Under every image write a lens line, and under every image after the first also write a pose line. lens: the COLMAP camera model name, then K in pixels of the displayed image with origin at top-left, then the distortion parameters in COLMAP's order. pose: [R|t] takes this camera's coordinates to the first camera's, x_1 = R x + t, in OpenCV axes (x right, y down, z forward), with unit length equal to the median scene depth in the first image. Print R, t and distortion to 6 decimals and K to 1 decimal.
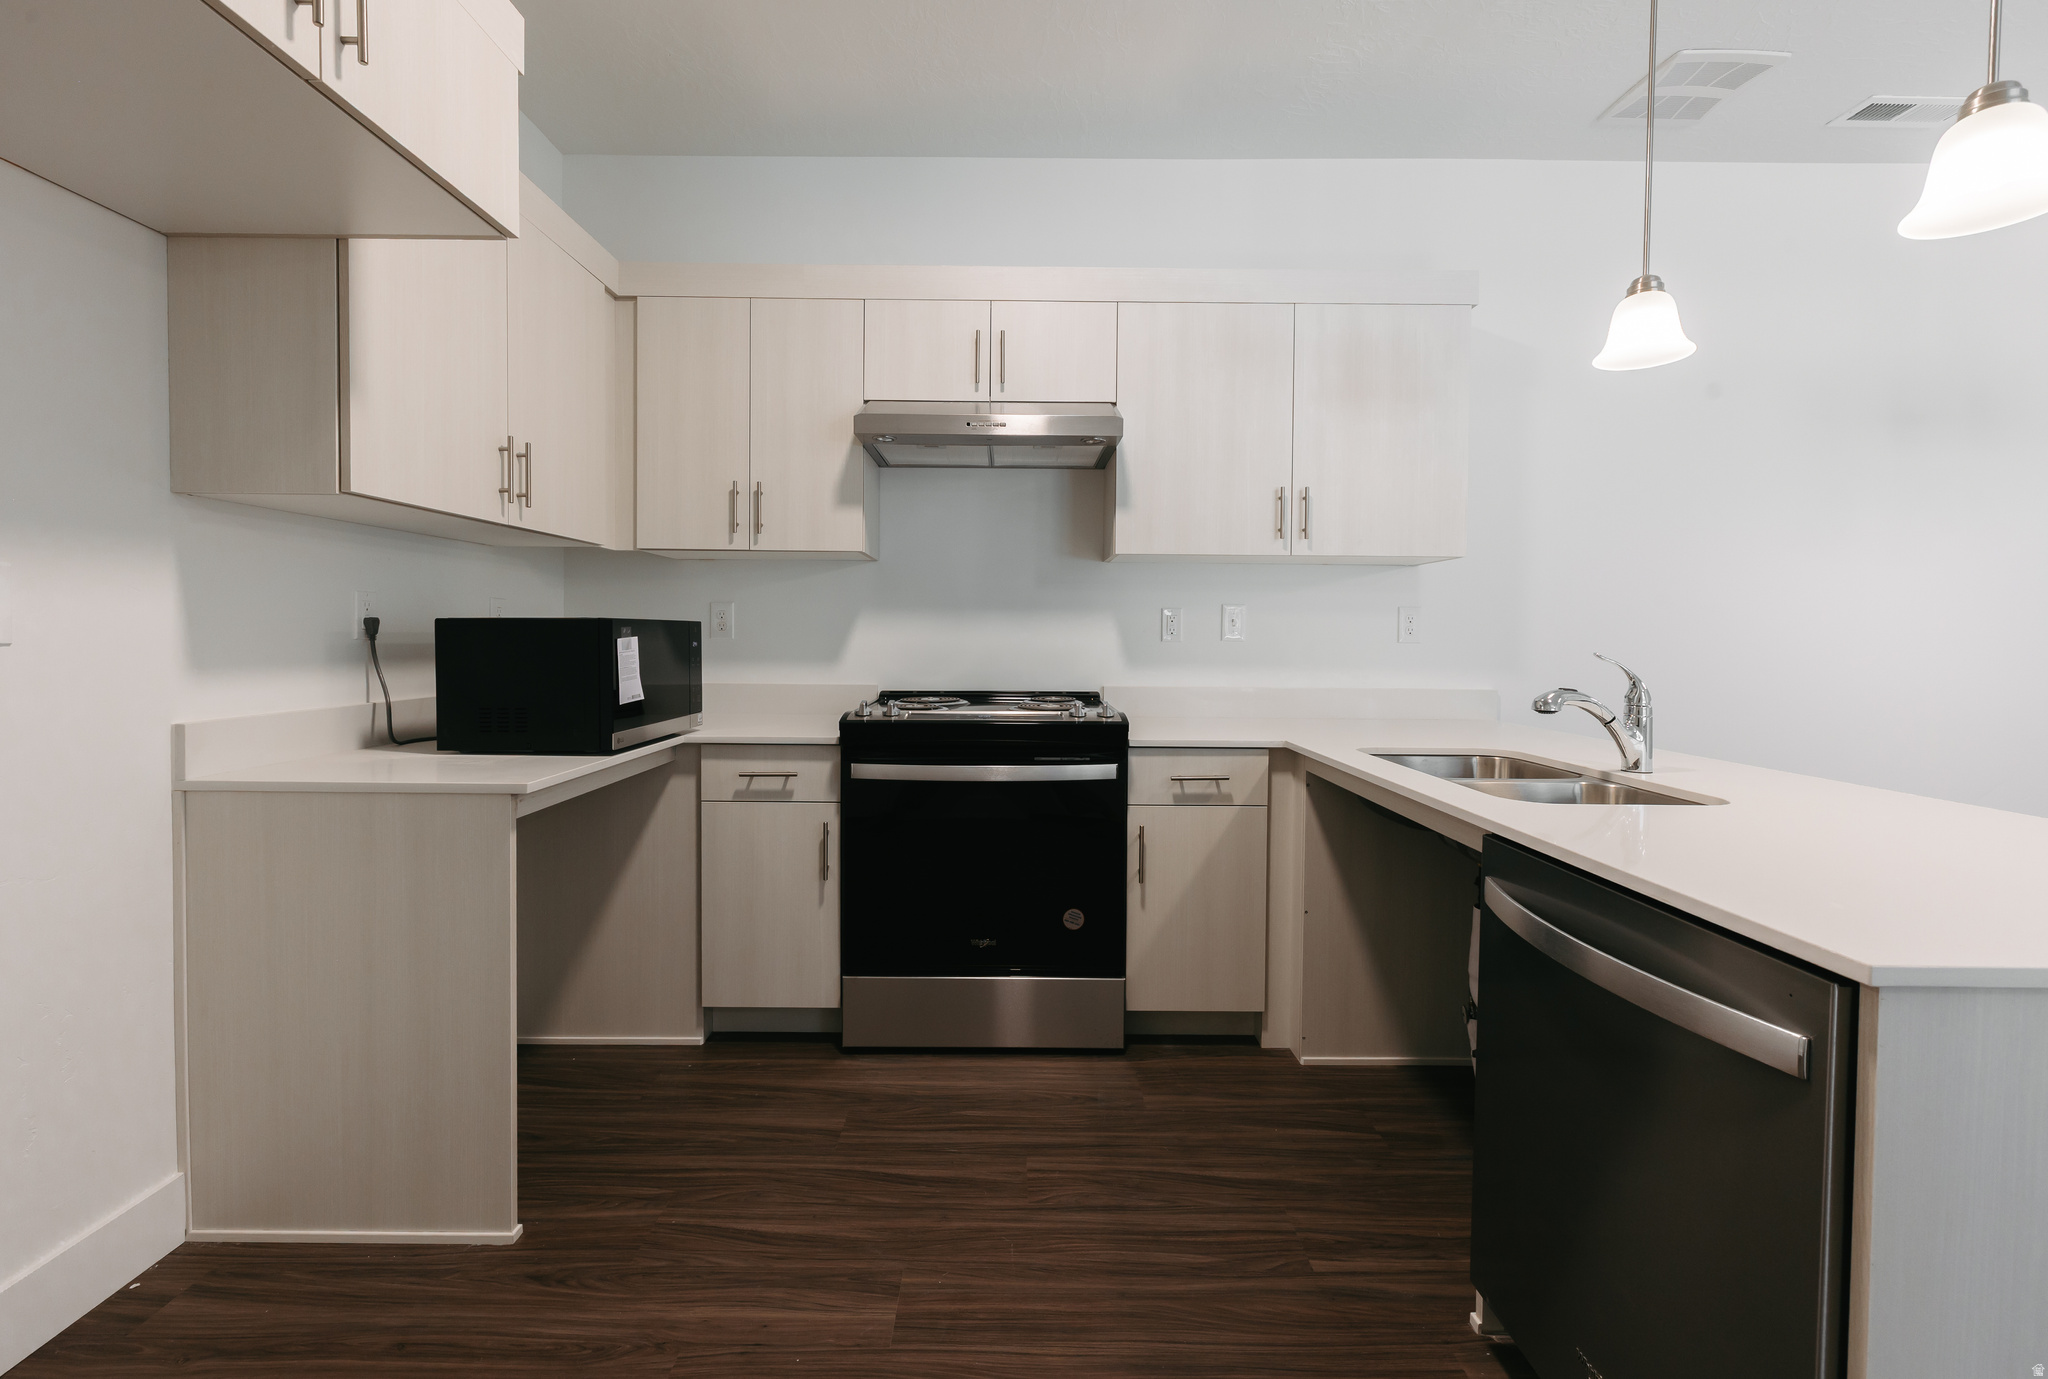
lens RADIAL K [[883.5, 0, 1019.9], [0, 883.5, 659.5], [0, 0, 1]] dist [0.000224, 0.000261]
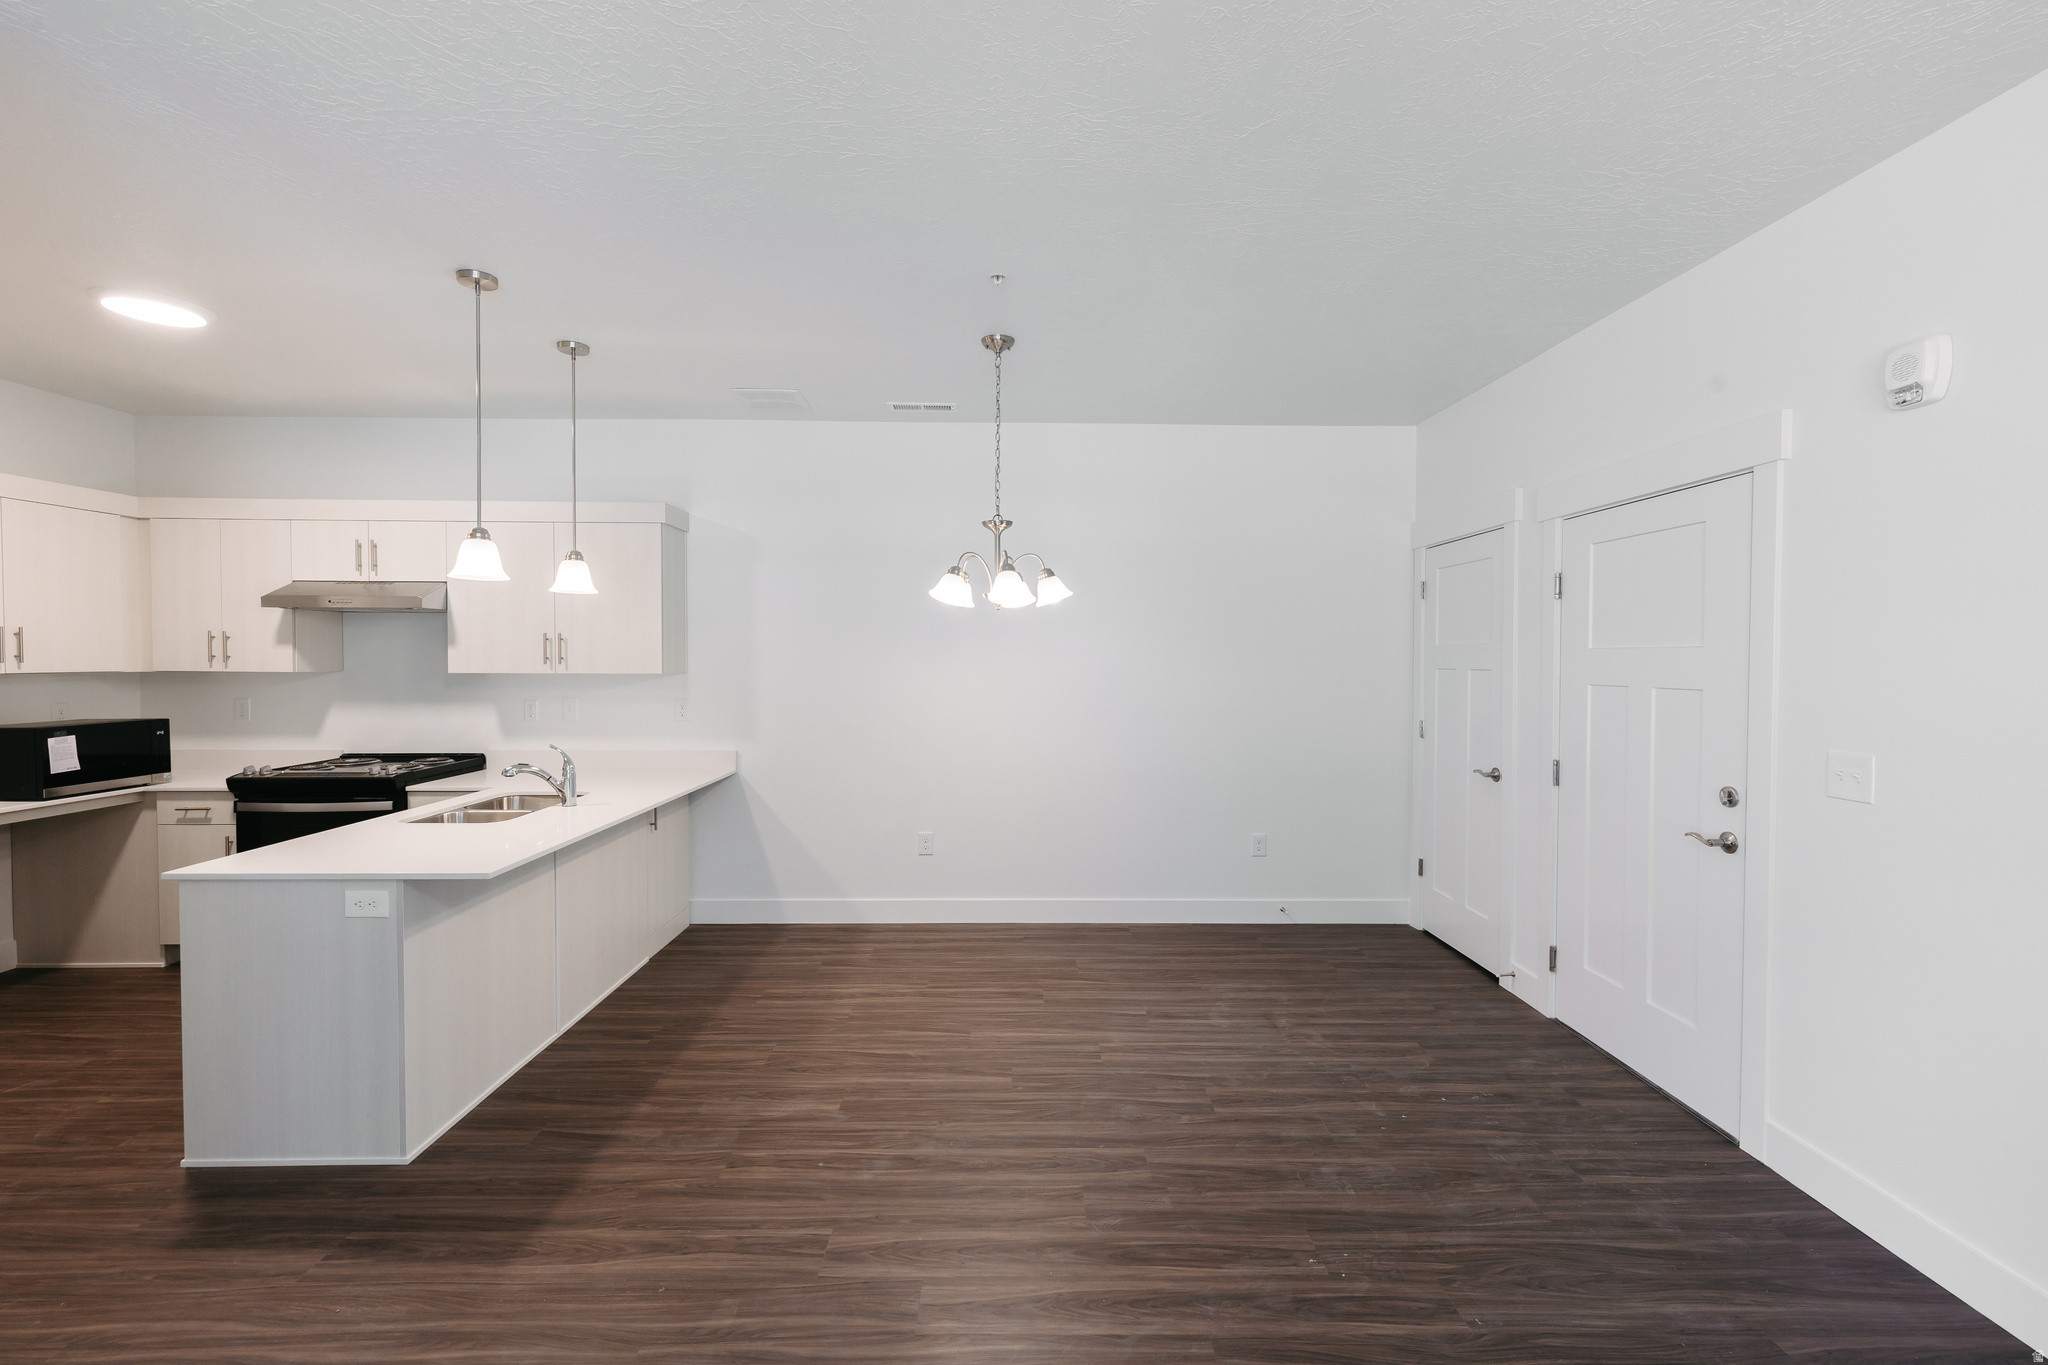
lens RADIAL K [[876.2, 0, 1020.2], [0, 876.2, 675.4], [0, 0, 1]] dist [0.009040, -0.000139]
pose [[0.999955, -0.004754, 0.008193, 1.312972], [0.004771, 0.999987, -0.002044, -0.119480], [-0.008184, 0.002083, 0.999964, -0.740968]]
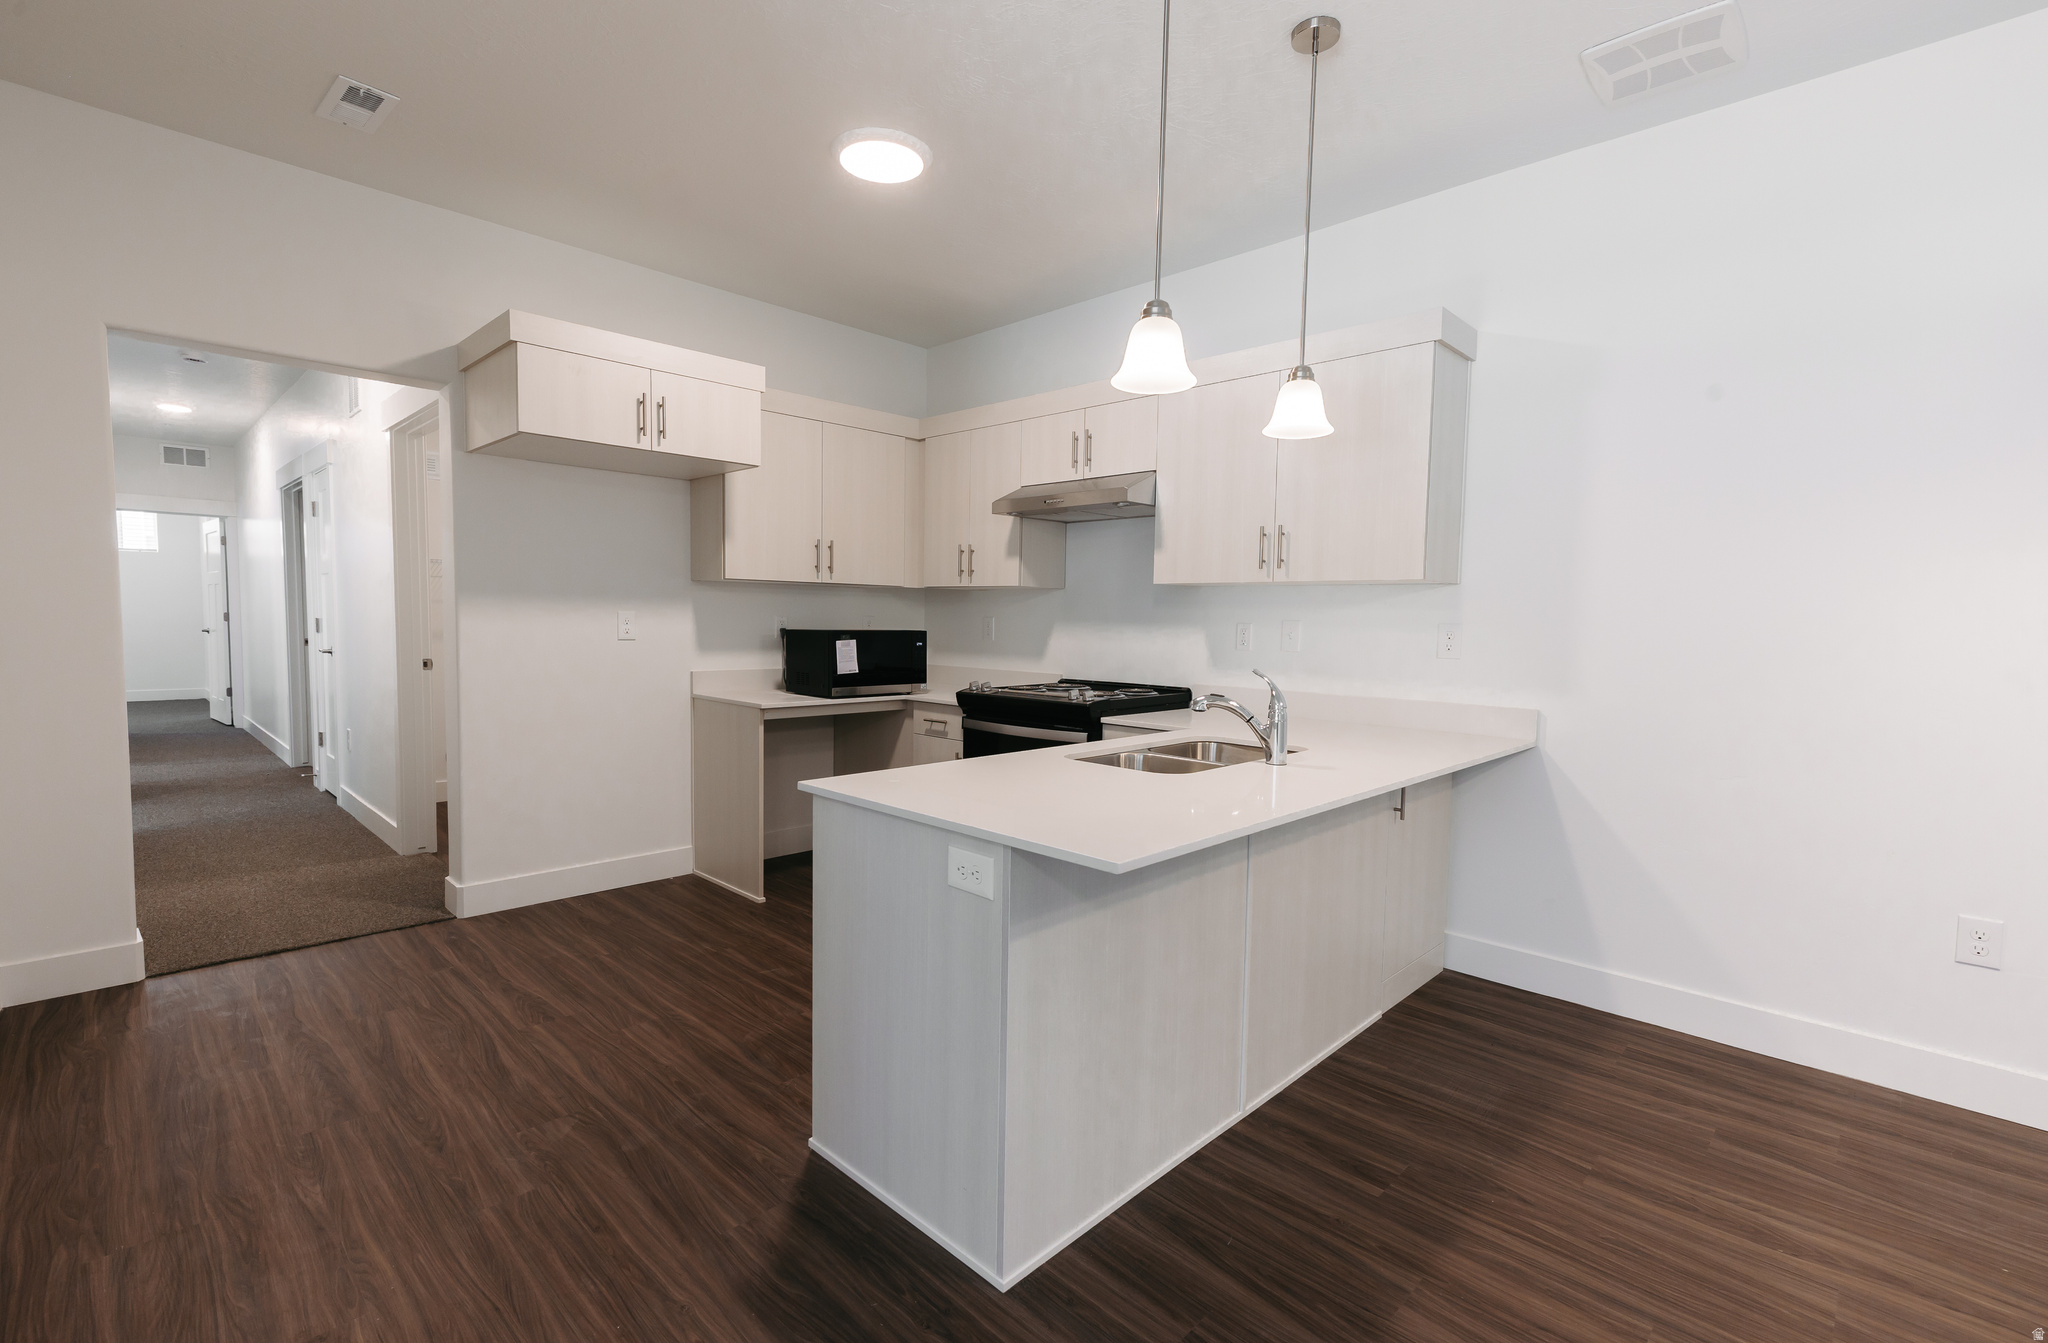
lens RADIAL K [[908.2, 0, 1015.5], [0, 908.2, 680.9], [0, 0, 1]] dist [0.002466, 0.000158]
pose [[0.714890, 0.053206, -0.697210, 1.045485], [-0.029725, 0.998512, 0.045721, -0.032926], [0.698605, -0.011961, 0.715407, -0.154464]]
